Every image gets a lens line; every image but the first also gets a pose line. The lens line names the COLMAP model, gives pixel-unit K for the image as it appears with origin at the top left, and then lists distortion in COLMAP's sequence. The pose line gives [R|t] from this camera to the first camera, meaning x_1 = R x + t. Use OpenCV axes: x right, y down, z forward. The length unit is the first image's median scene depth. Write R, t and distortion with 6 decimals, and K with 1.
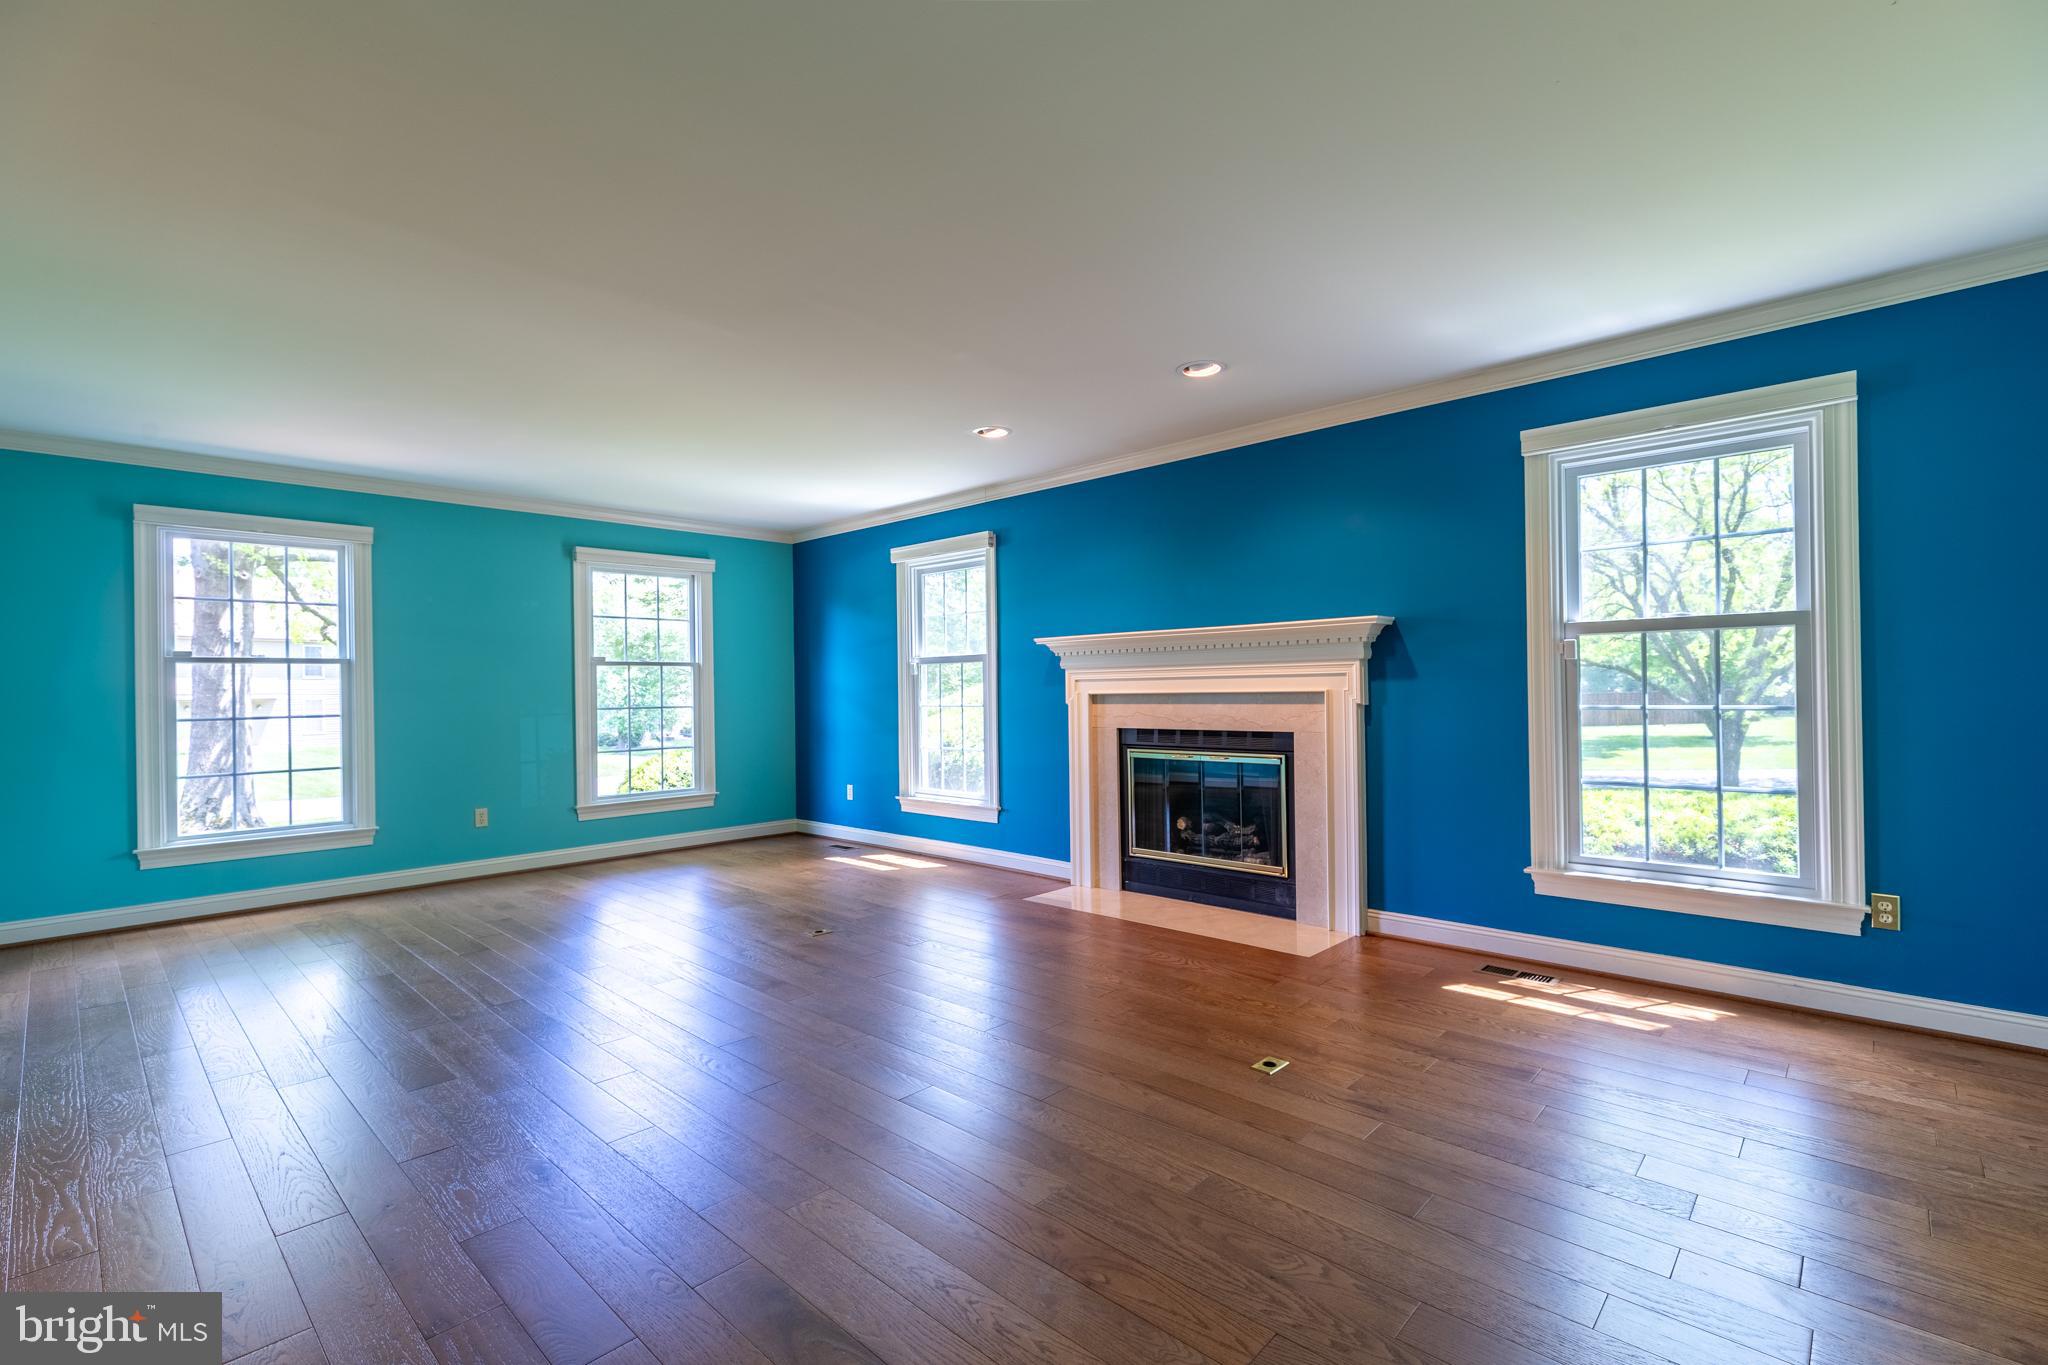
lens RADIAL K [[912.6, 0, 1028.5], [0, 912.6, 681.6], [0, 0, 1]] dist [0.007335, -0.002953]
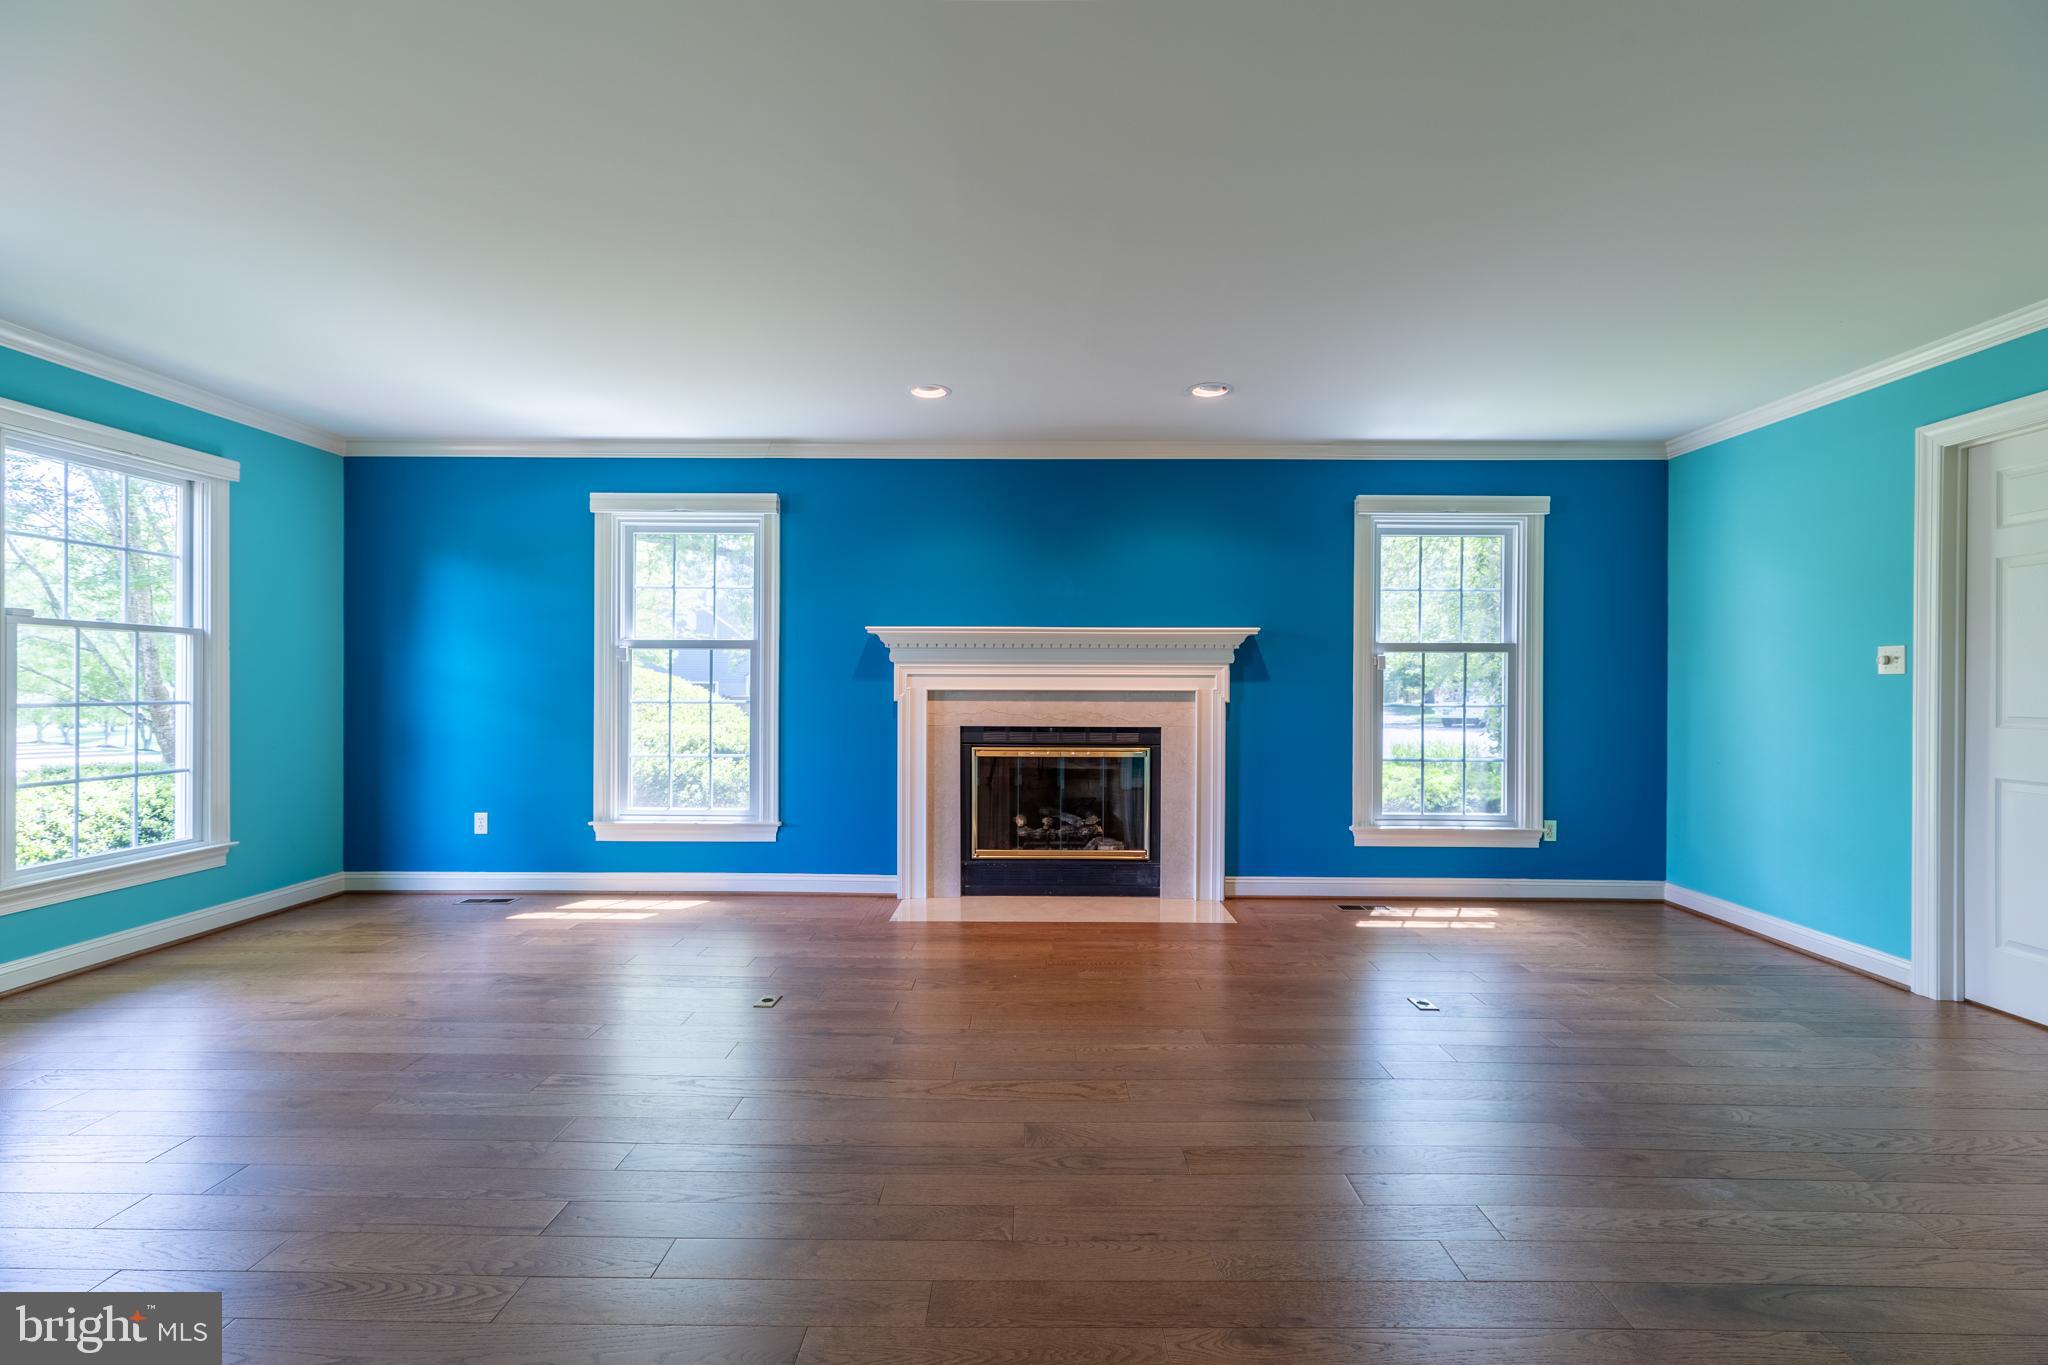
lens RADIAL K [[912.6, 0, 1028.5], [0, 912.6, 681.6], [0, 0, 1]] dist [0.007335, -0.002953]
pose [[0.735129, 0.019419, 0.677649, -0.501711], [-0.020605, 0.999768, -0.006297, 0.009080], [-0.677614, -0.009334, 0.735359, 0.255297]]
